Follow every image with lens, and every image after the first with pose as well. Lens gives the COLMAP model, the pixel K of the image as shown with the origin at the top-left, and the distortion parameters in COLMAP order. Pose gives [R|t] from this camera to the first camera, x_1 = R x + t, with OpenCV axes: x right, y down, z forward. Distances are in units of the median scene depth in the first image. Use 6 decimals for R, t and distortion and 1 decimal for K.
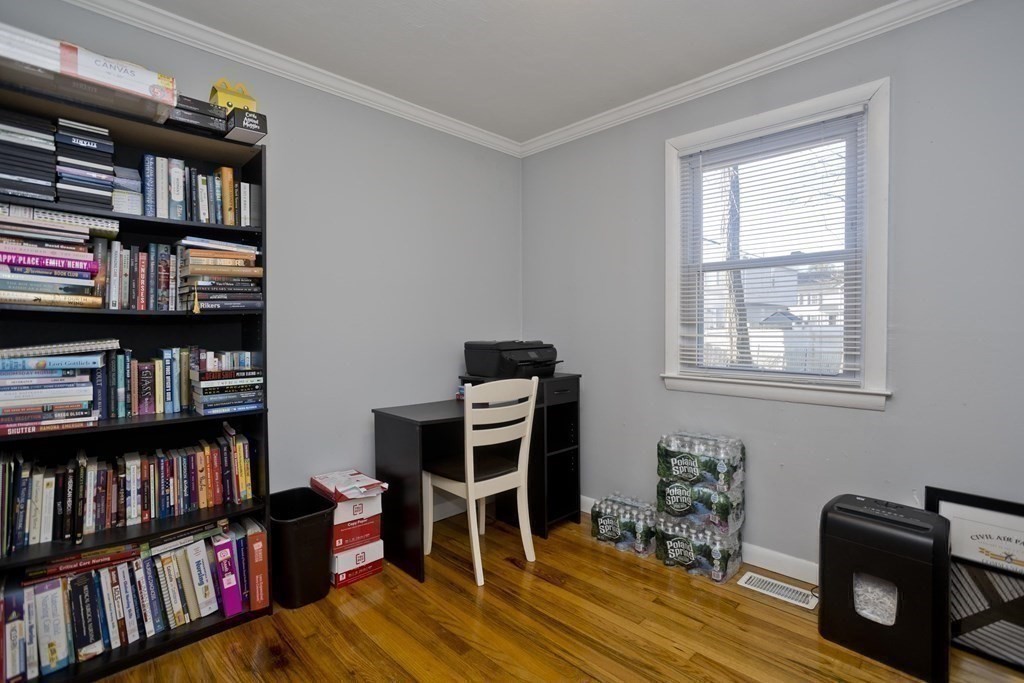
lens RADIAL K [[501.5, 0, 508.2], [0, 501.5, 328.0], [0, 0, 1]] dist [-0.048665, 0.029411]
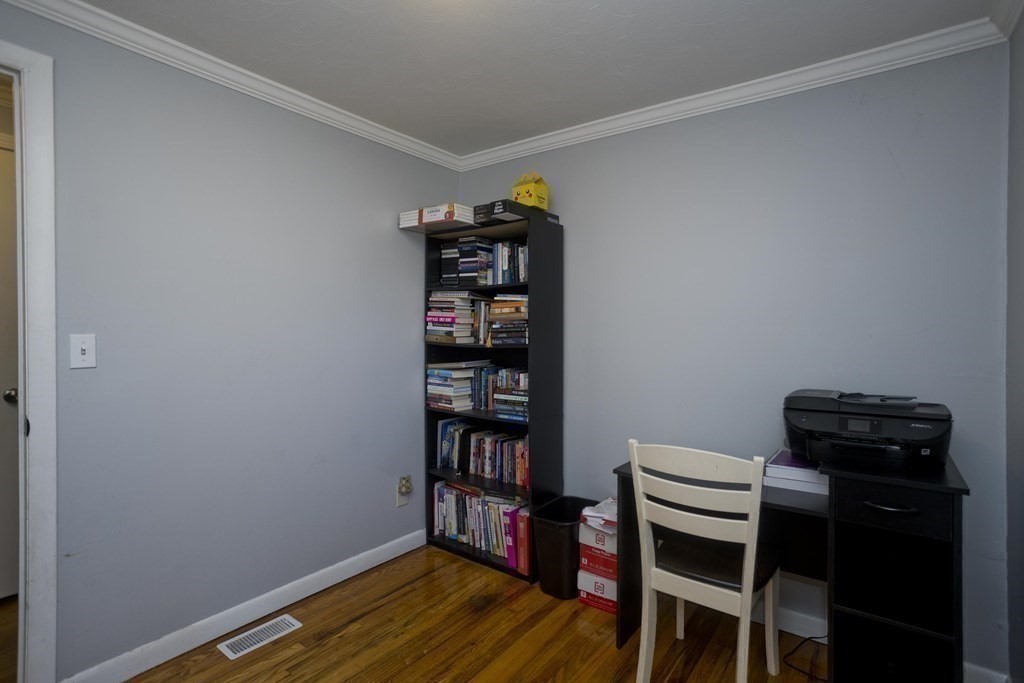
lens RADIAL K [[501.5, 0, 508.2], [0, 501.5, 328.0], [0, 0, 1]] dist [-0.048665, 0.029411]
pose [[0.146046, -0.000363, -0.989278, 0.767418], [-0.006810, 0.999976, -0.001372, -0.076366], [0.989254, 0.006938, 0.146040, 0.742484]]
